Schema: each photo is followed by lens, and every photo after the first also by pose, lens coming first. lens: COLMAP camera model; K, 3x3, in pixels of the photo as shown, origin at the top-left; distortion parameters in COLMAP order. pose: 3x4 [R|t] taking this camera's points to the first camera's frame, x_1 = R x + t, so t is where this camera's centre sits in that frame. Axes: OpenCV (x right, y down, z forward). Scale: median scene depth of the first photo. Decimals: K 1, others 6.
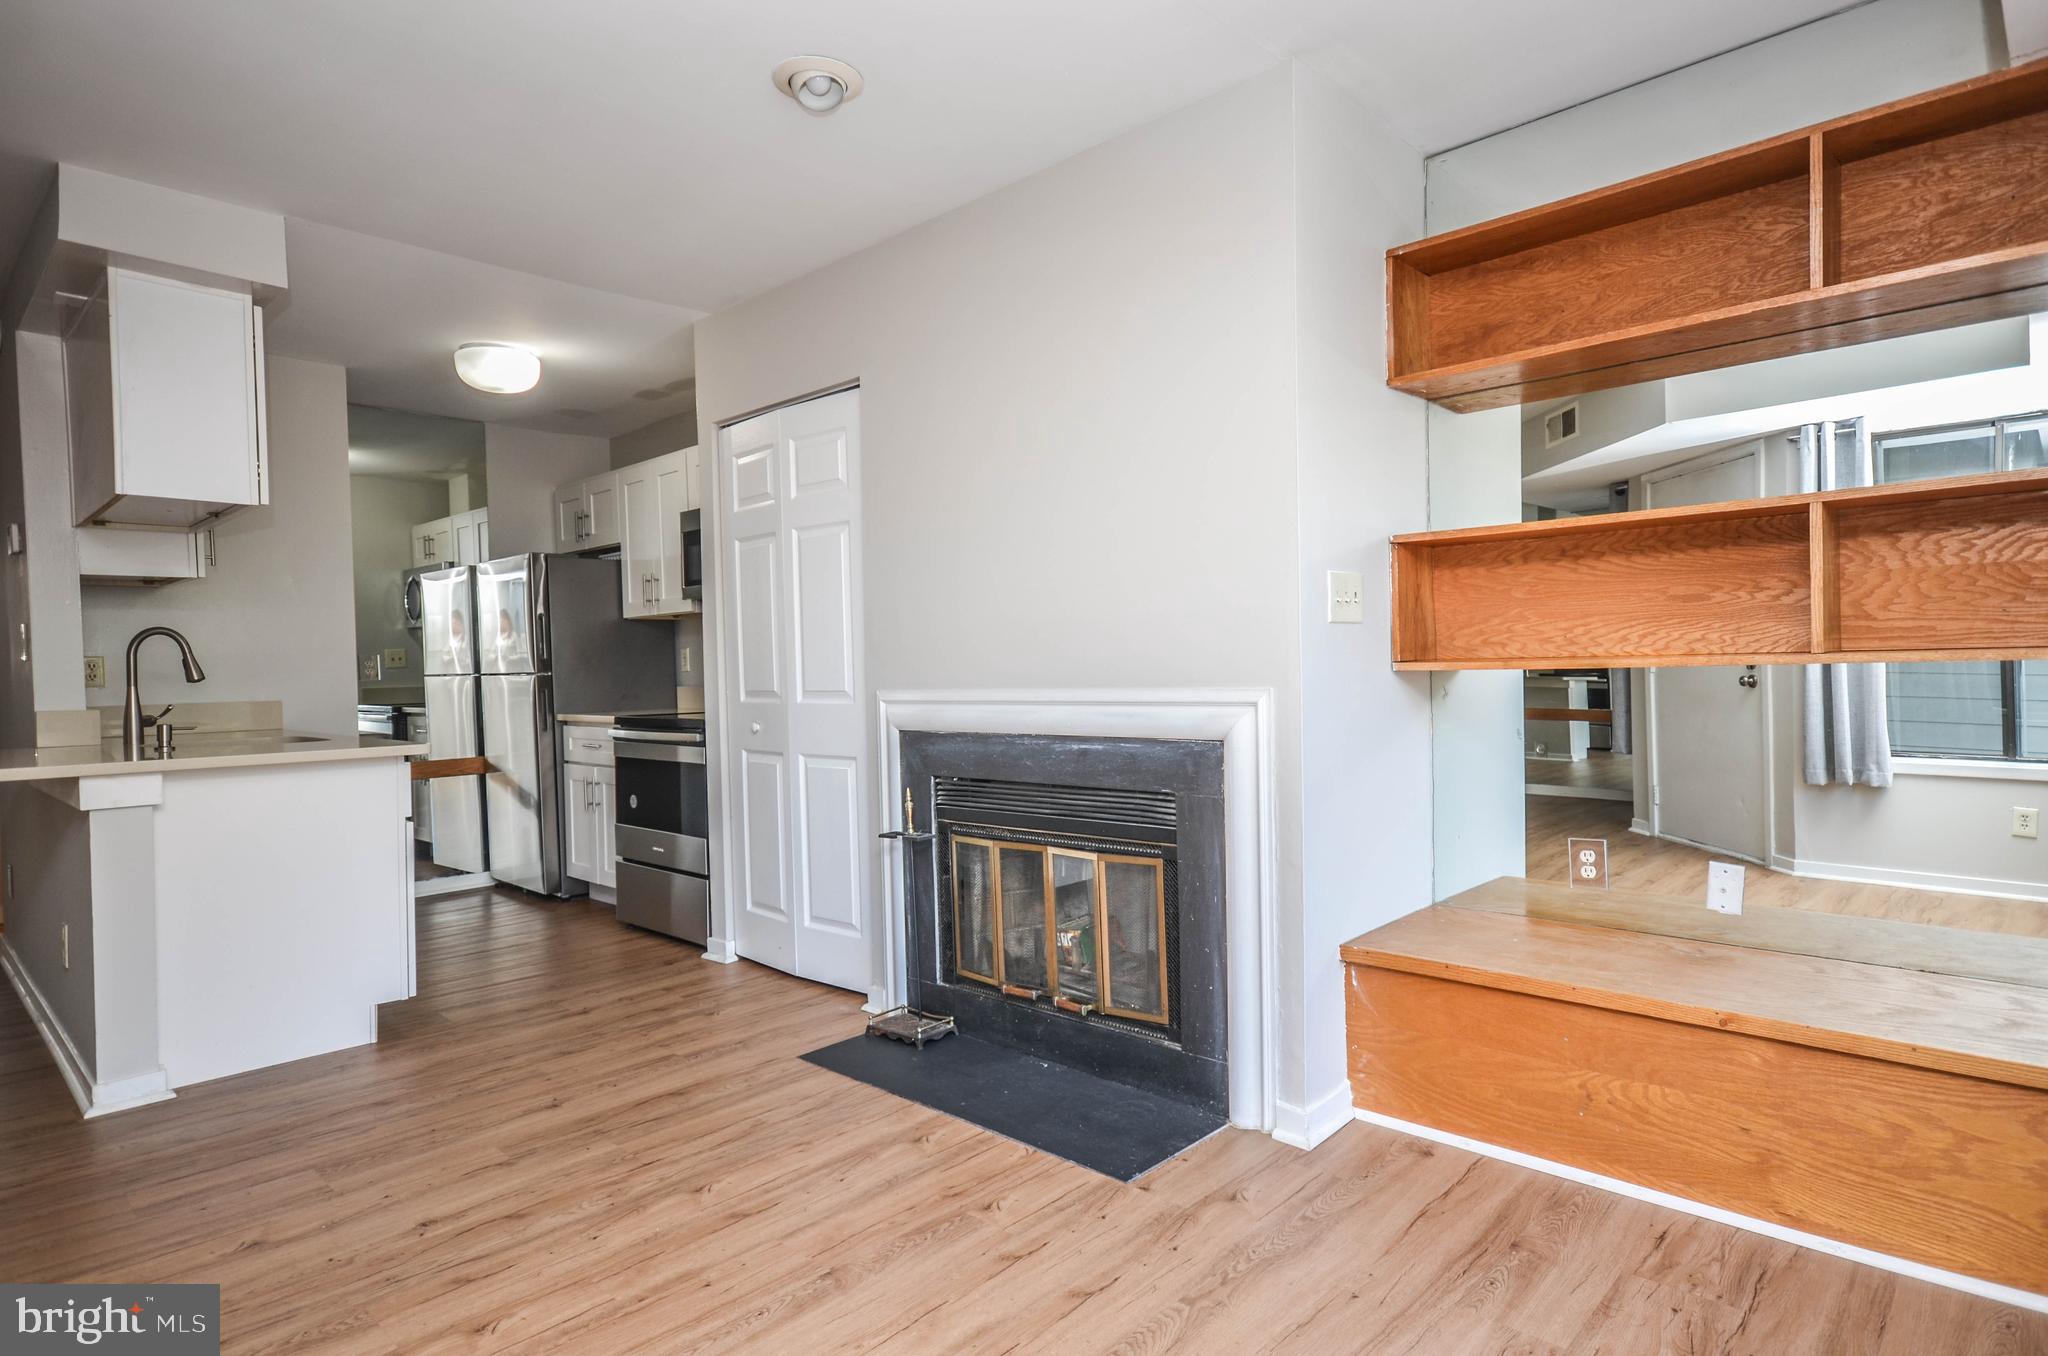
lens RADIAL K [[1090.5, 0, 1061.7], [0, 1090.5, 670.2], [0, 0, 1]] dist [0.013504, -0.000847]
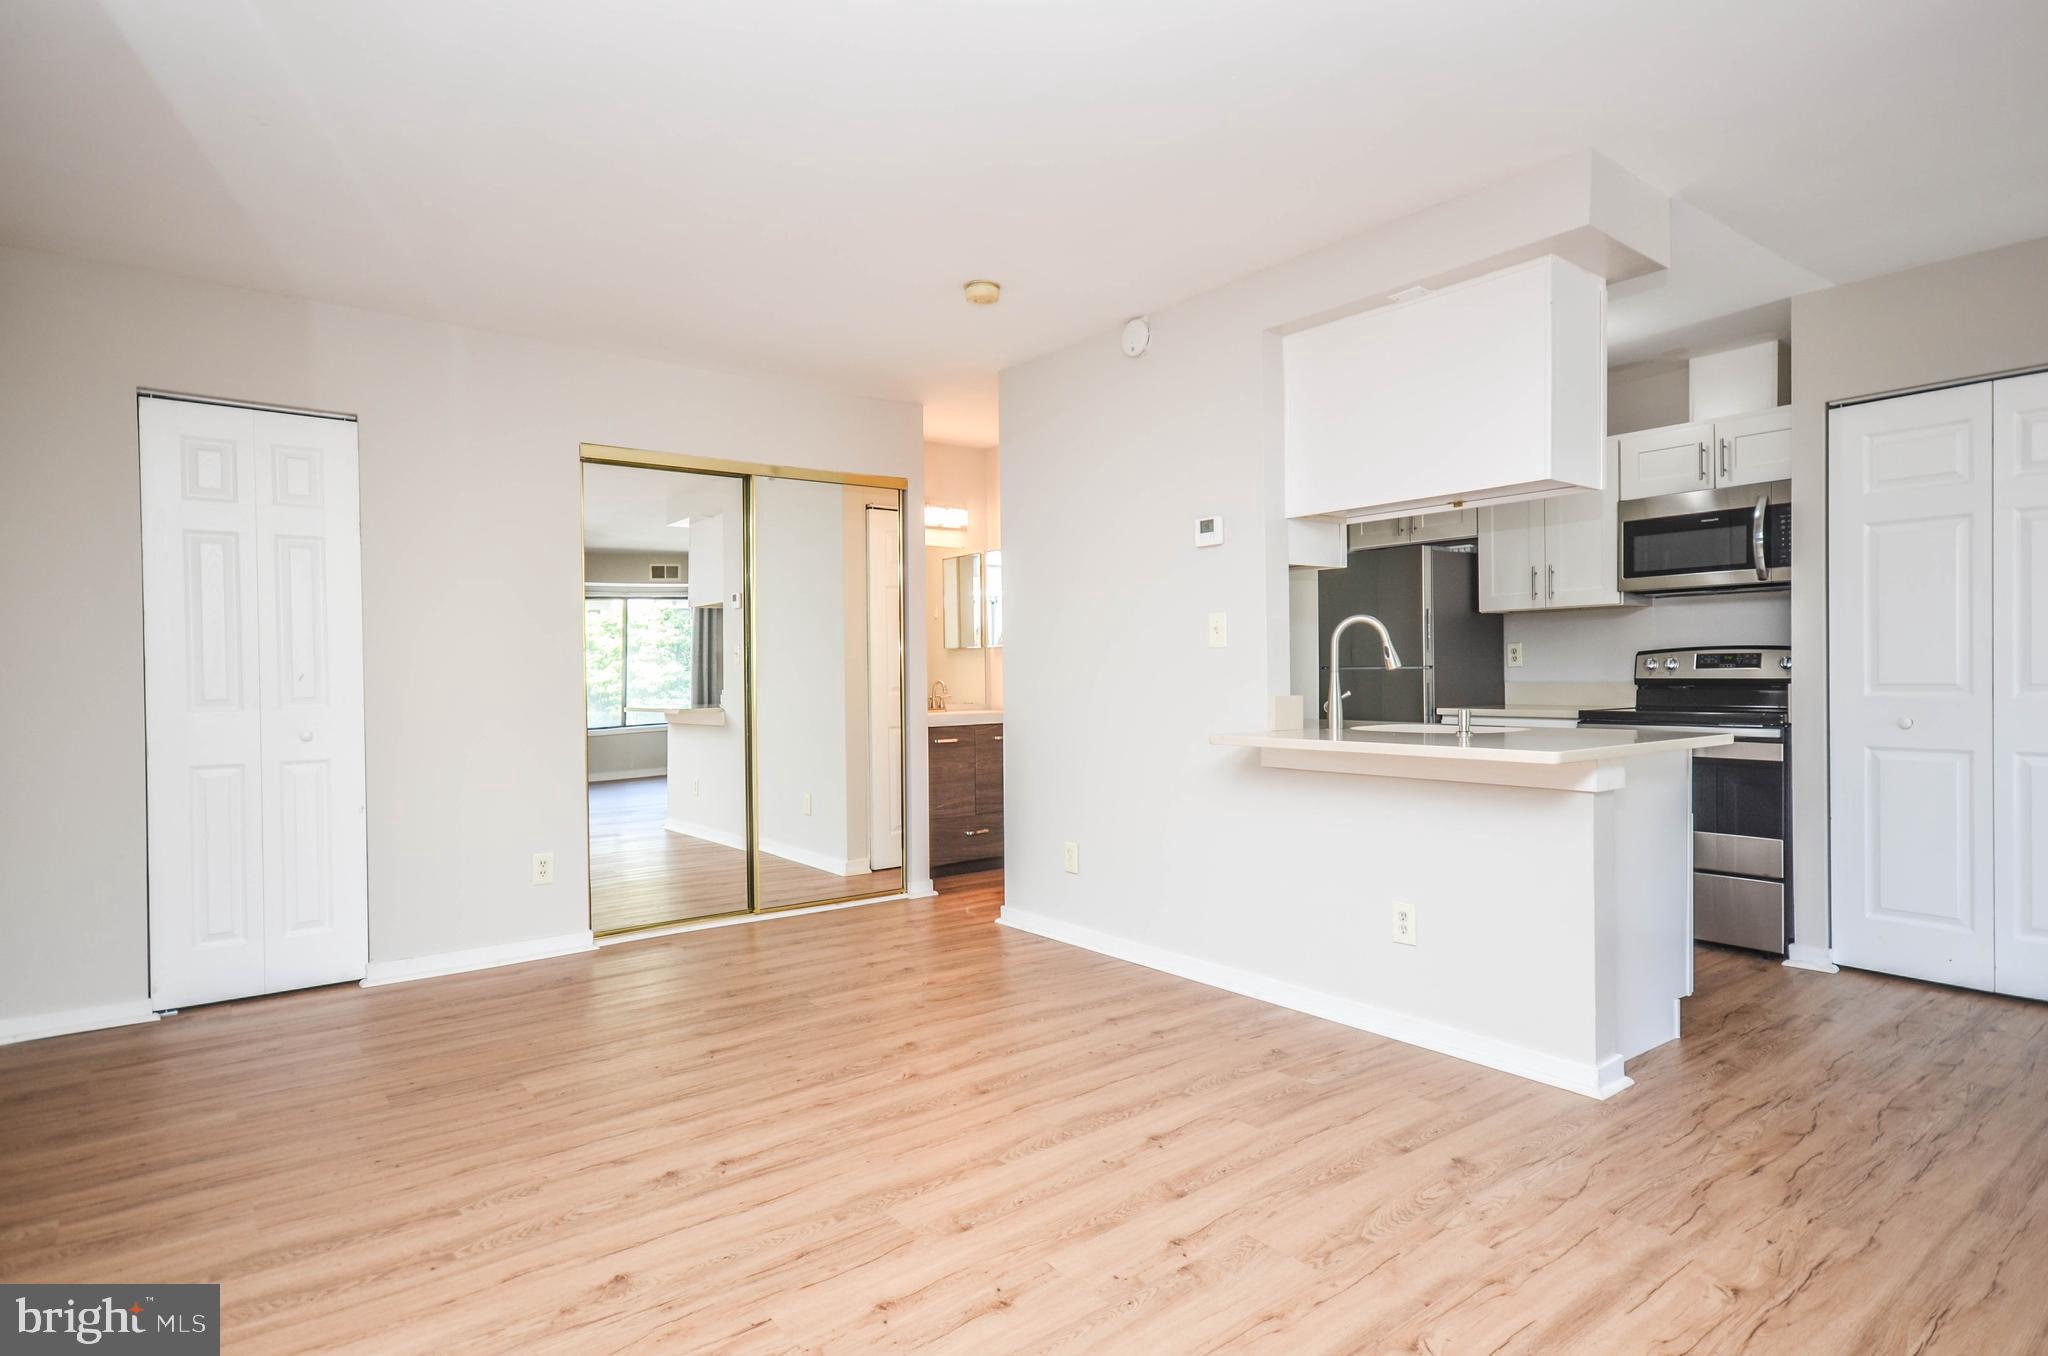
lens RADIAL K [[1090.5, 0, 1051.3], [0, 1090.5, 682.5], [0, 0, 1]] dist [0.013504, -0.000847]
pose [[0.987928, 0.010542, -0.154554, -1.219509], [-0.009331, 0.999920, 0.008557, 0.020866], [0.154632, -0.007012, 0.987947, -0.066503]]
